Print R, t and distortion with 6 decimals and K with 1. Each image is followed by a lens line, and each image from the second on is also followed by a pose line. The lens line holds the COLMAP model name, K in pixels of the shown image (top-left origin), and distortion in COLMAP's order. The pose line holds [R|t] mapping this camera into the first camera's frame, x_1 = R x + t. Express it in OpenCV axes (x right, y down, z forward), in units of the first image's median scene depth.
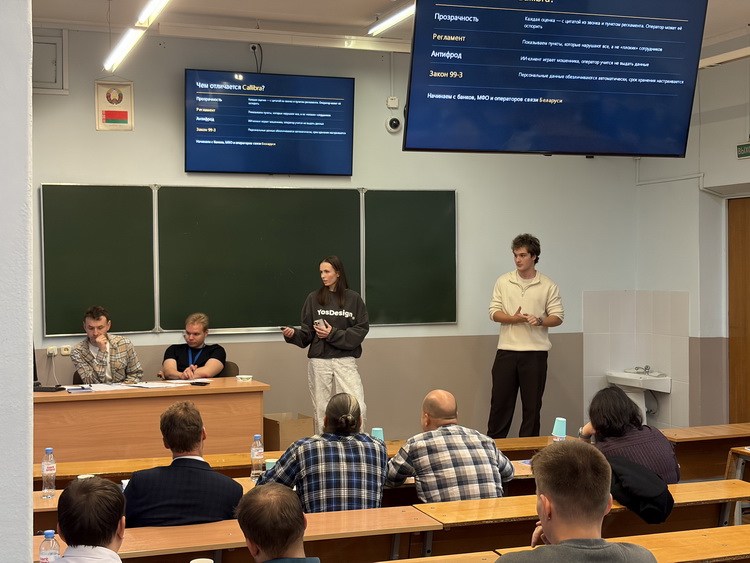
lens RADIAL K [[1123.4, 0, 373.3], [0, 1123.4, 276.8], [0, 0, 1]] dist [0.138296, 0.000000]
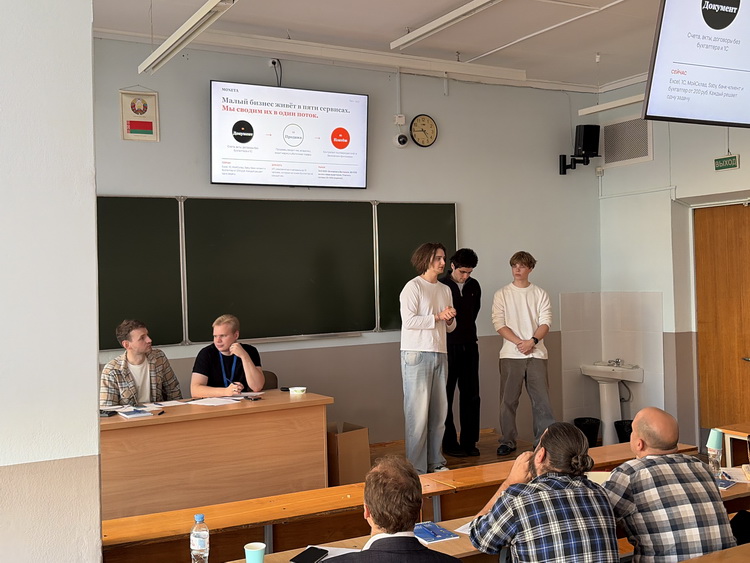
lens RADIAL K [[831.8, 0, 376.2], [0, 831.8, 282.4], [0, 0, 1]] dist [0.093052, 0.000000]
pose [[0.987621, -0.020214, 0.155552, -0.141072], [0.020864, 0.999779, -0.002547, -0.000167], [-0.155466, 0.005761, 0.987824, 0.247565]]
